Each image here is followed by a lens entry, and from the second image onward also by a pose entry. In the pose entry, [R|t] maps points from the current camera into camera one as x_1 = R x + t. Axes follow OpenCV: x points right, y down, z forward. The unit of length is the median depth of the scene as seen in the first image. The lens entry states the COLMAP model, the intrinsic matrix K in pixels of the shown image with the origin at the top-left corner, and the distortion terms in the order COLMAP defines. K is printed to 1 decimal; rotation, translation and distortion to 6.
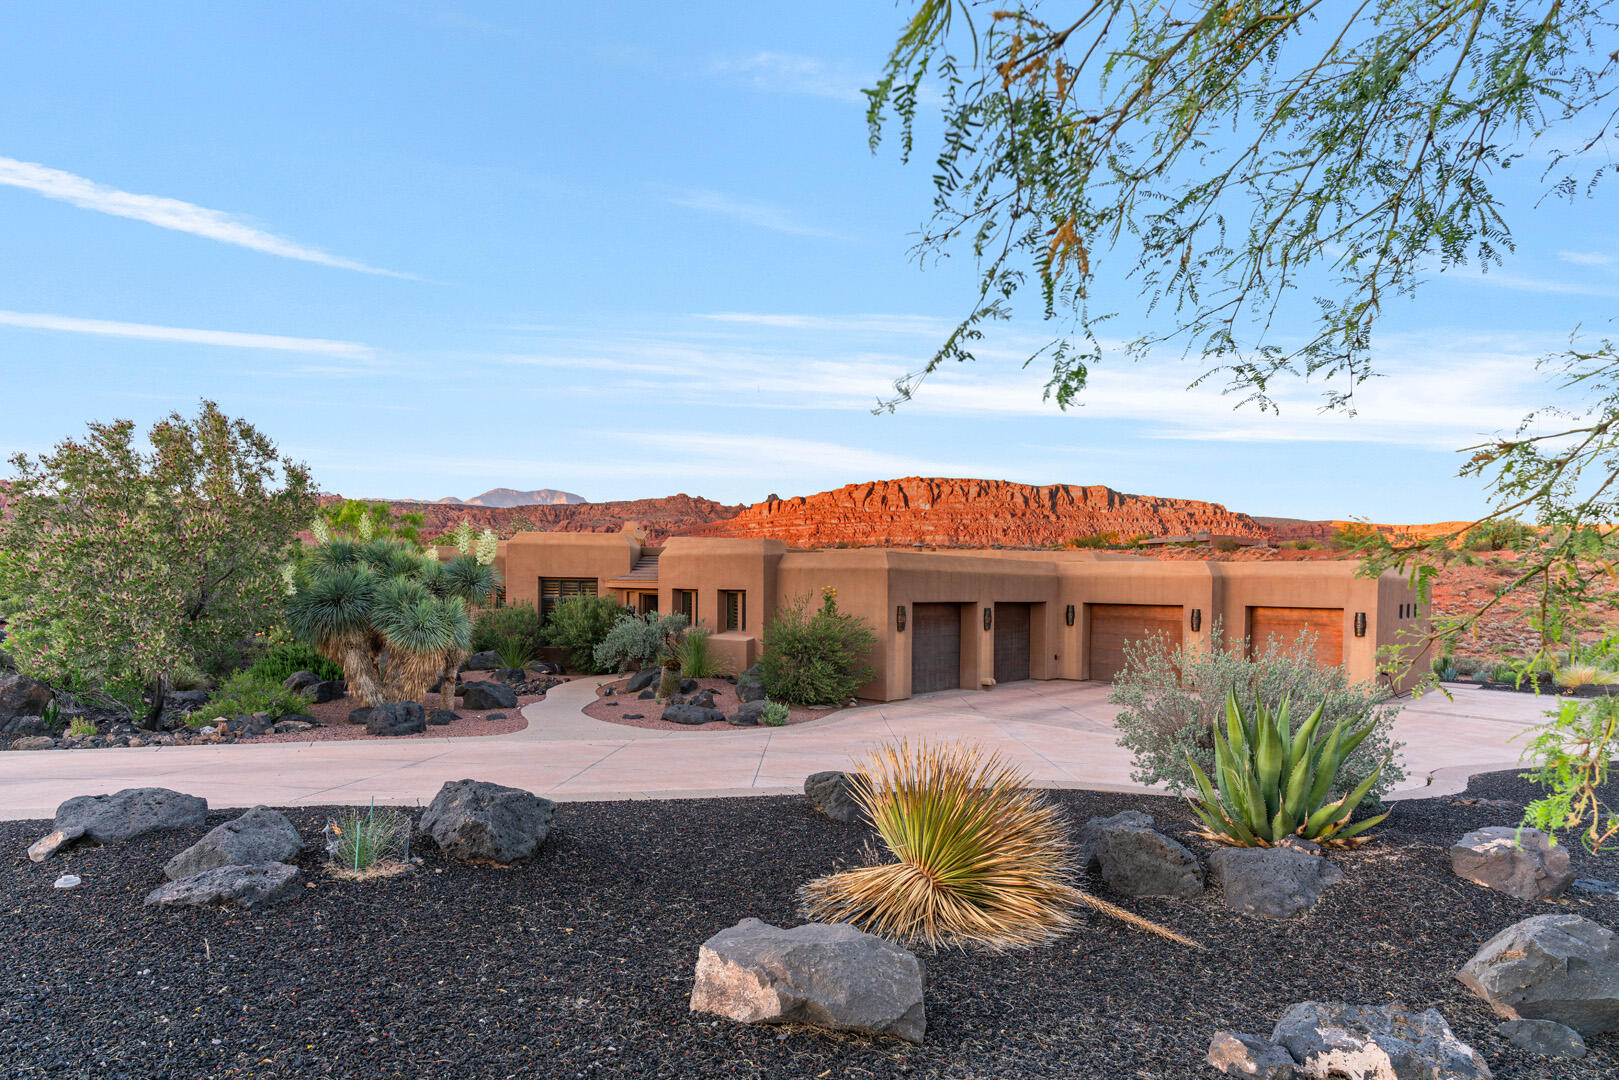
lens RADIAL K [[912.8, 0, 790.0], [0, 912.8, 595.6], [0, 0, 1]] dist [-0.017259, 0.011653]
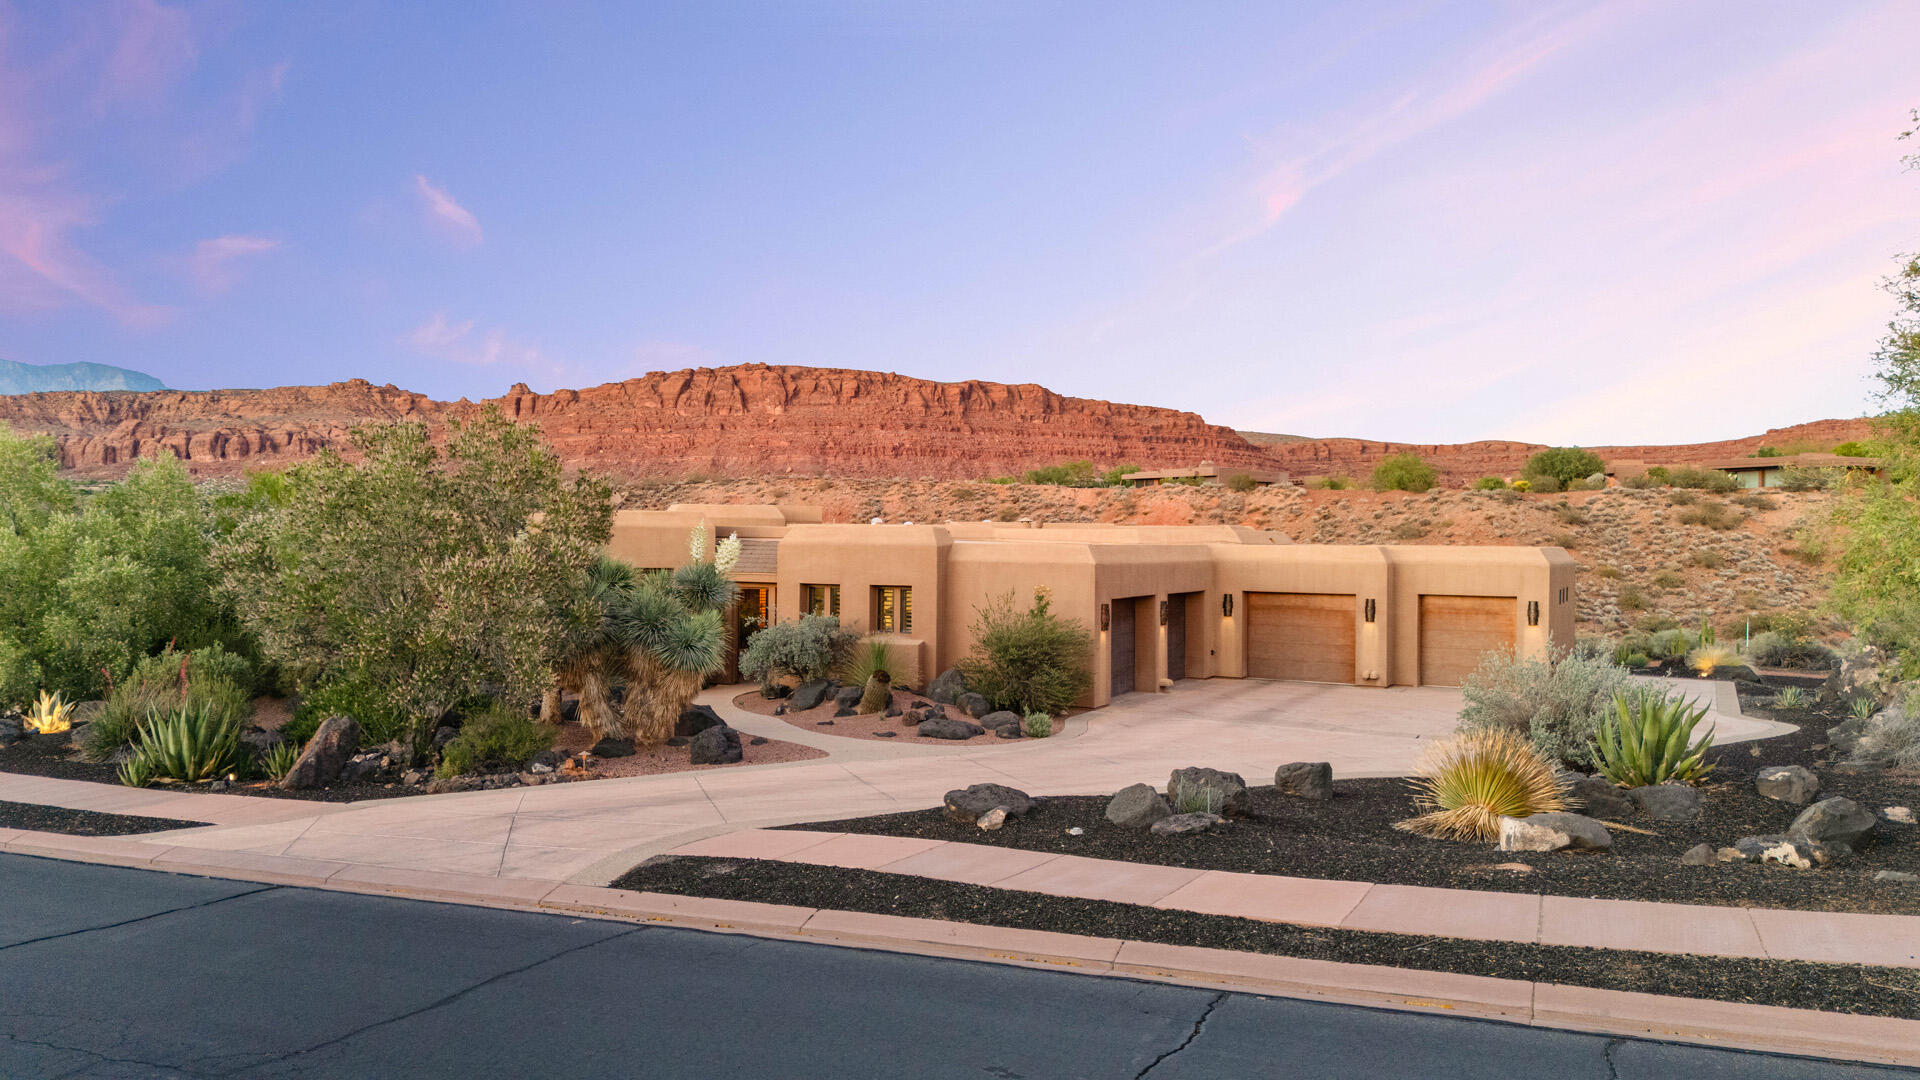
lens RADIAL K [[1420.9, 0, 942.6], [0, 1420.9, 553.4], [0, 0, 1]] dist [0.077587, -0.067466]
pose [[0.964235, -0.010222, 0.264852, -0.370371], [0.009081, 0.999943, 0.005531, -0.043677], [-0.264893, -0.002928, 0.964273, -0.306704]]
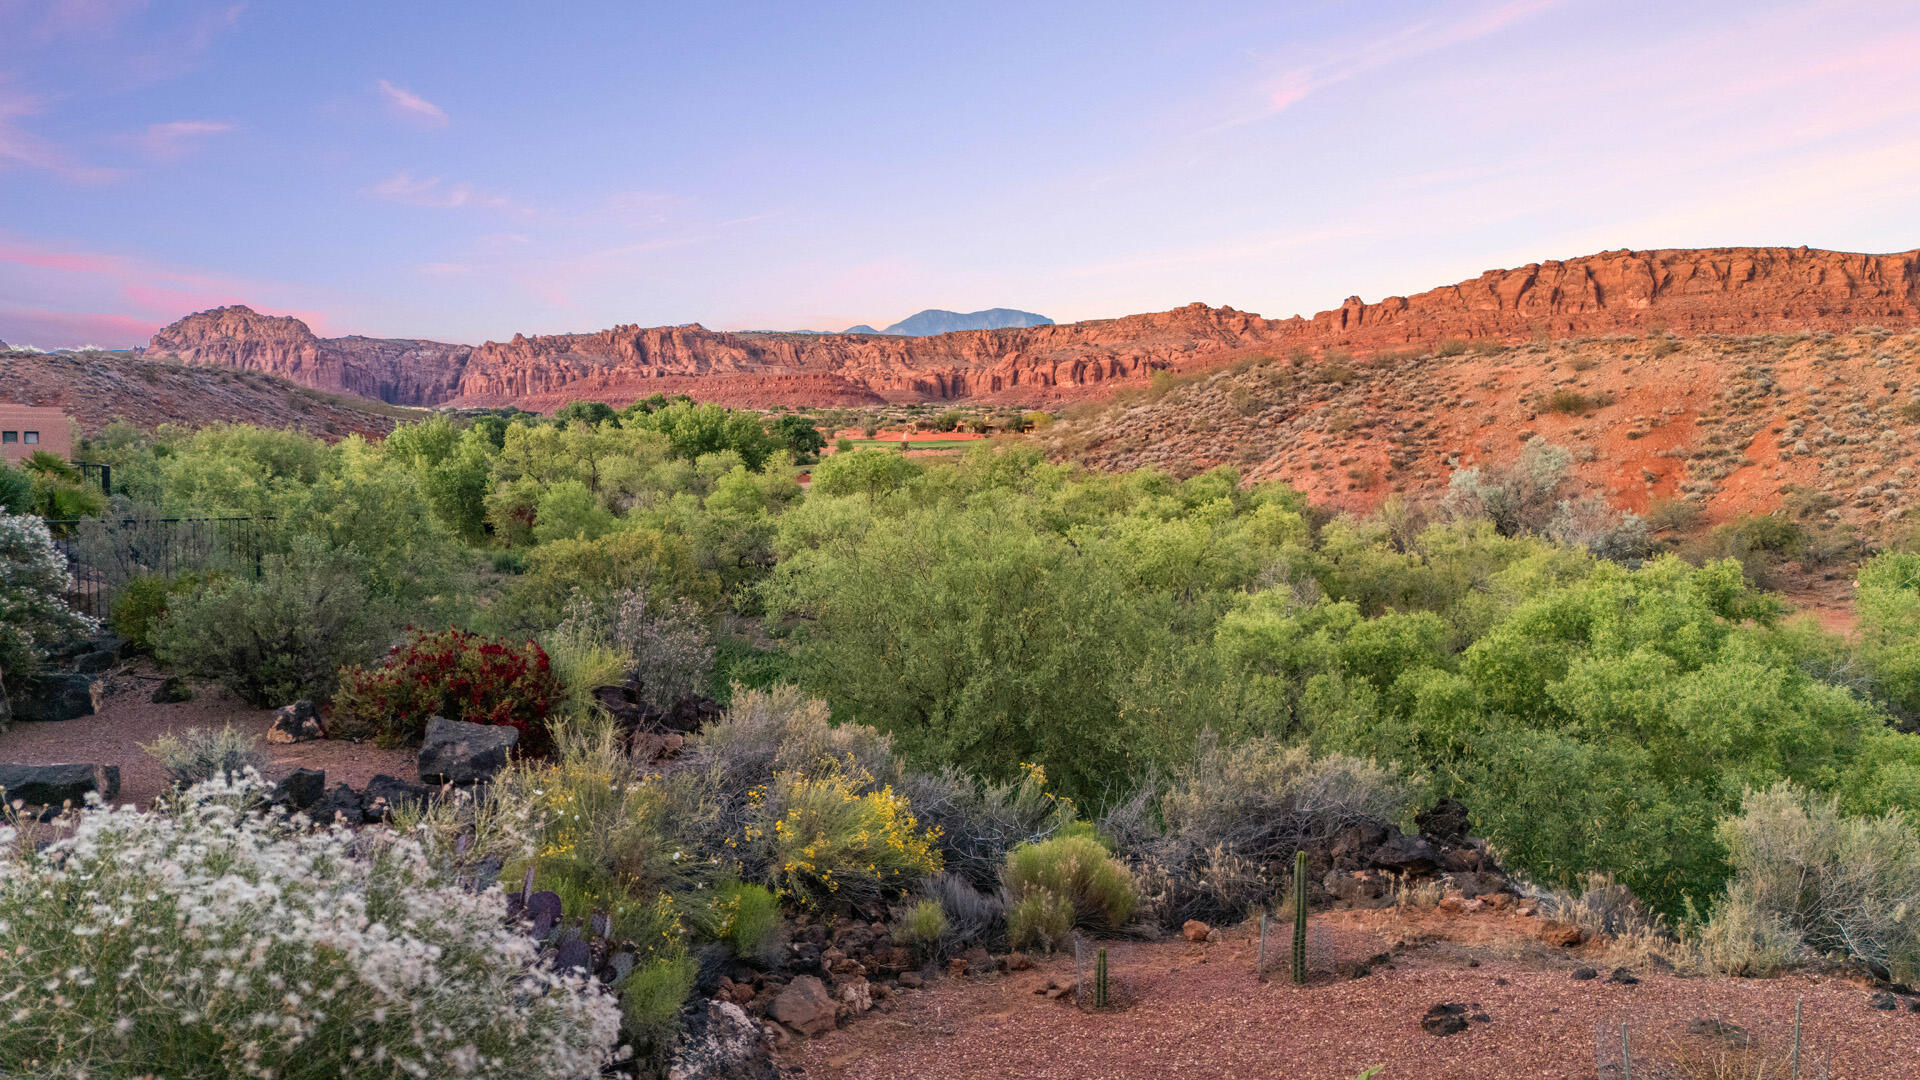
lens RADIAL K [[1420.9, 0, 938.2], [0, 1420.9, 519.3], [0, 0, 1]] dist [0.077587, -0.067466]
pose [[0.954612, 0.003319, -0.297832, 0.213017], [0.007397, 0.999365, 0.034847, 0.009586], [0.297759, -0.035469, 0.953982, 2.111585]]
